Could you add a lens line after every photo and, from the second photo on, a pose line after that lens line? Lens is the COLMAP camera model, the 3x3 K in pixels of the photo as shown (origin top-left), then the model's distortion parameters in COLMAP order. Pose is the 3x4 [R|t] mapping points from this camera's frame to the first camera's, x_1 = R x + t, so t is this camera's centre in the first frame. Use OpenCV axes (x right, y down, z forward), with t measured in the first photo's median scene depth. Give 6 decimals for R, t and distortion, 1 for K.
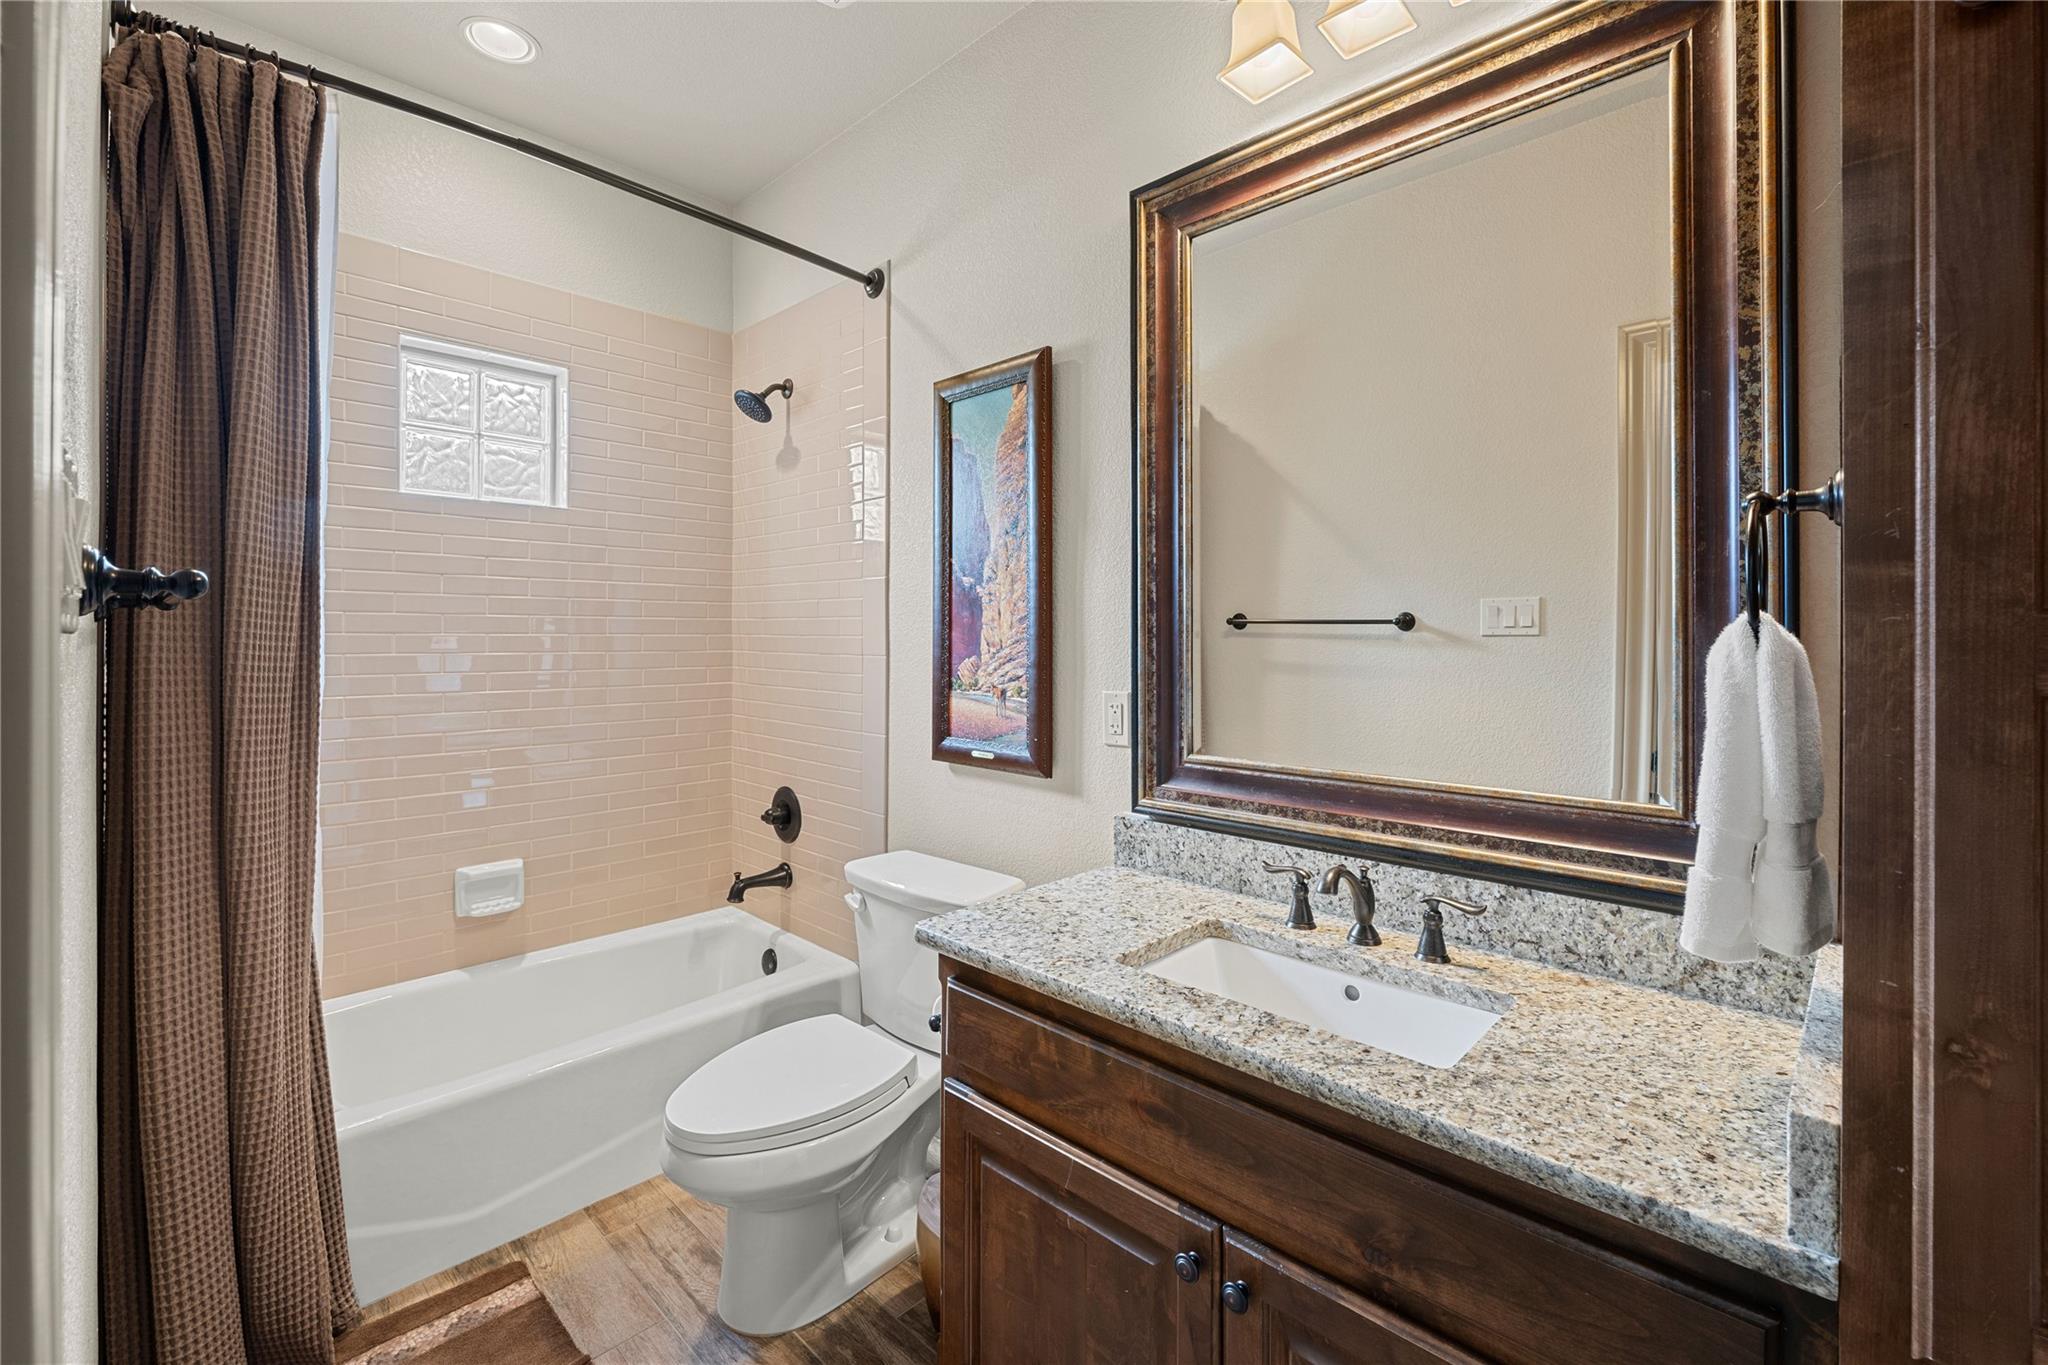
lens RADIAL K [[861.2, 0, 1020.1], [0, 861.2, 659.0], [0, 0, 1]] dist [-0.000538, 0.000013]
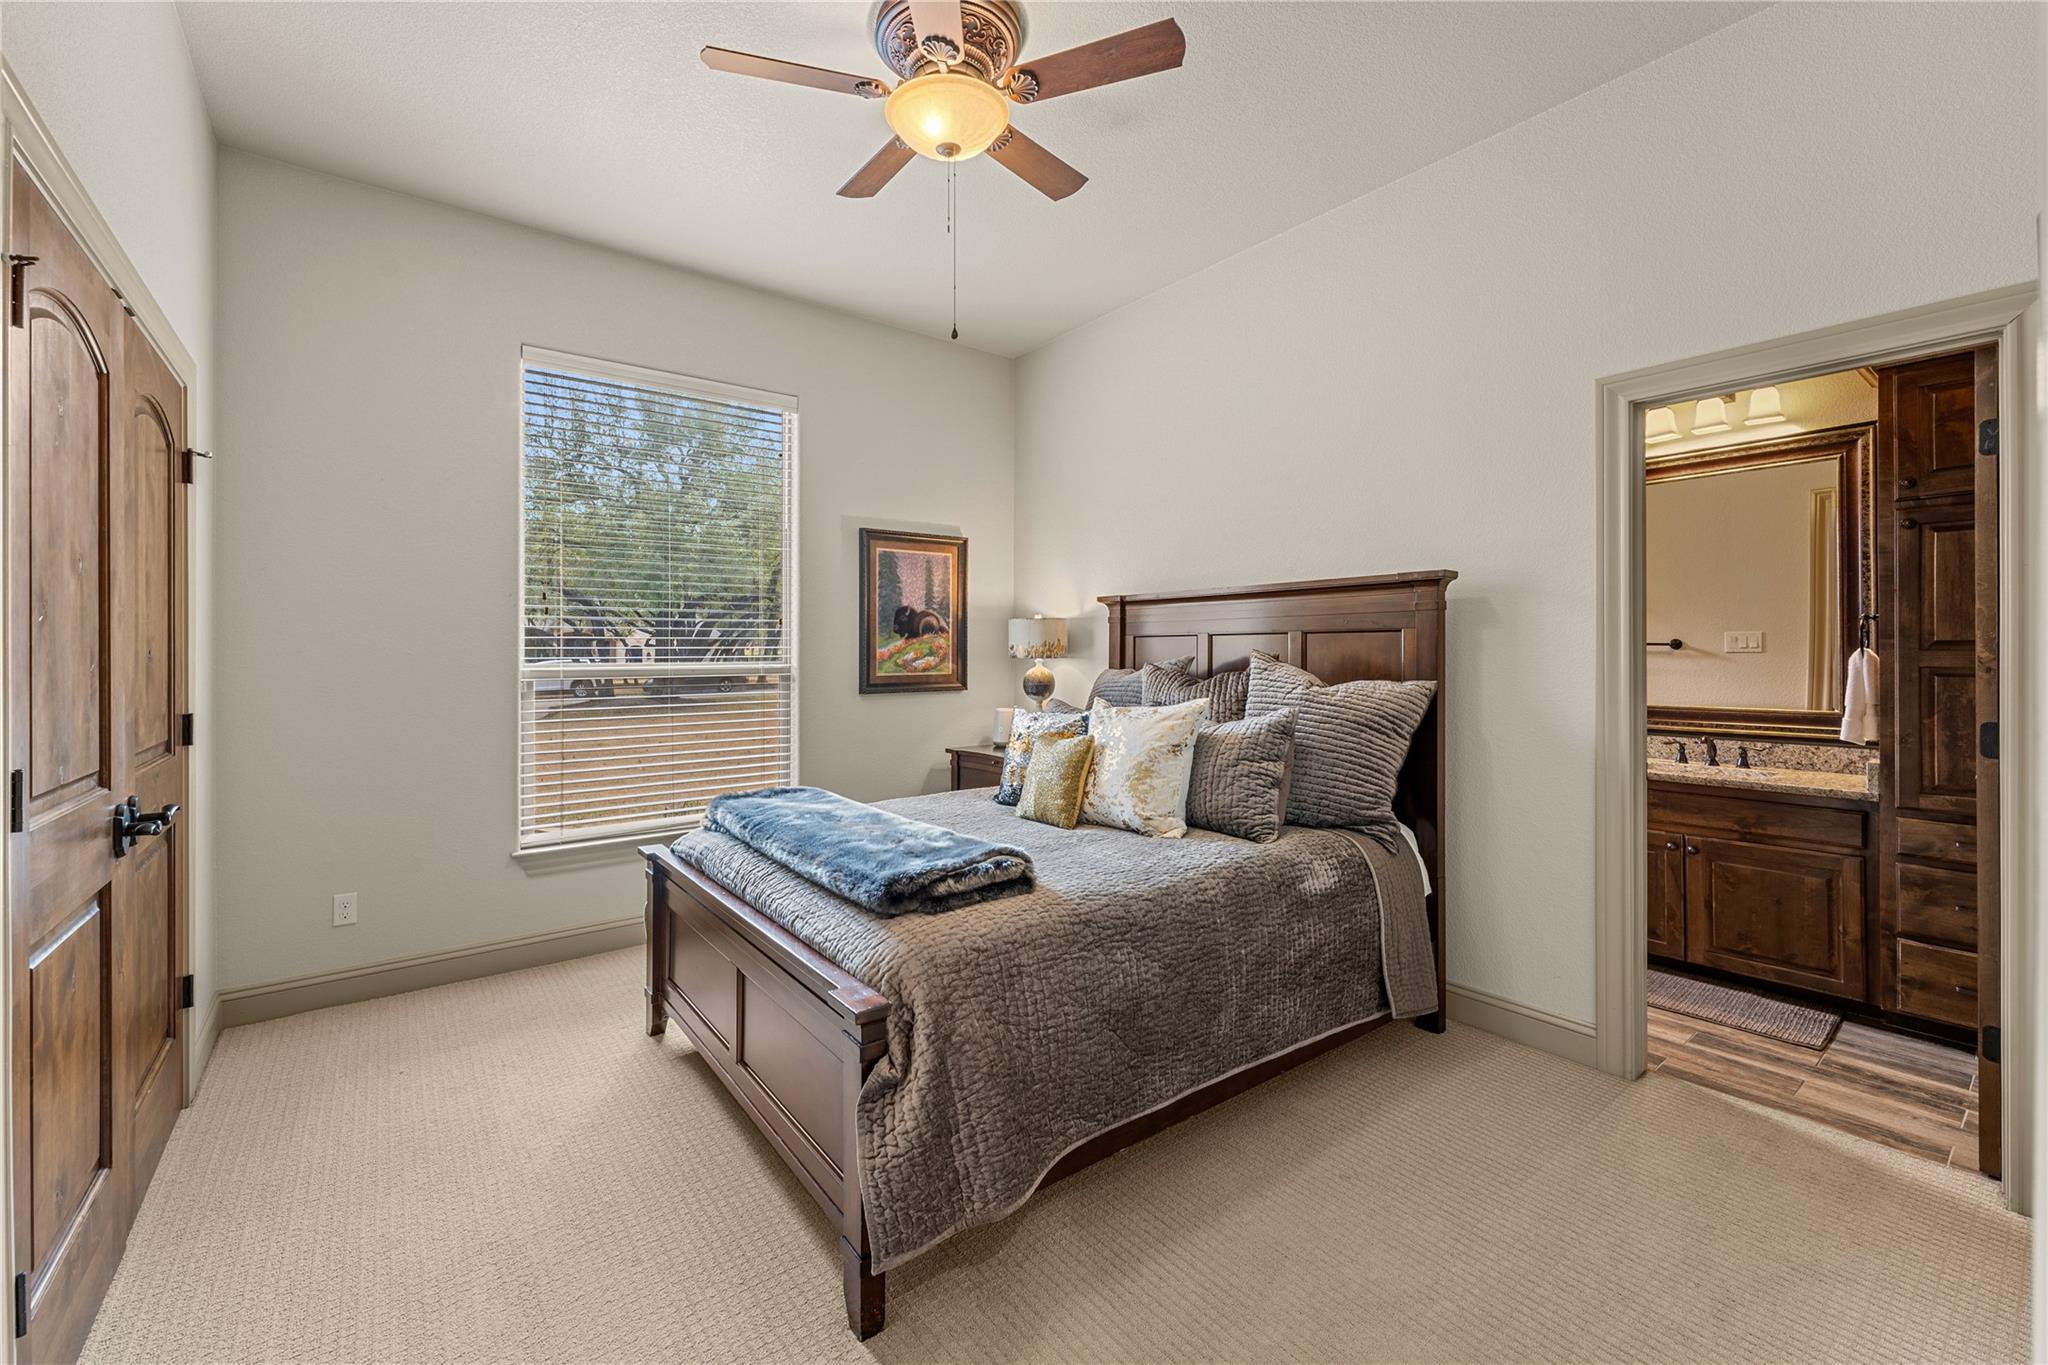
lens RADIAL K [[816.4, 0, 1016.8], [0, 816.4, 669.9], [0, 0, 1]] dist [0.002057, -0.000197]
pose [[0.989446, -0.002895, -0.144874, -1.731095], [0.002669, 0.999995, -0.001755, 0.026890], [0.144878, 0.001350, 0.989449, -2.327368]]
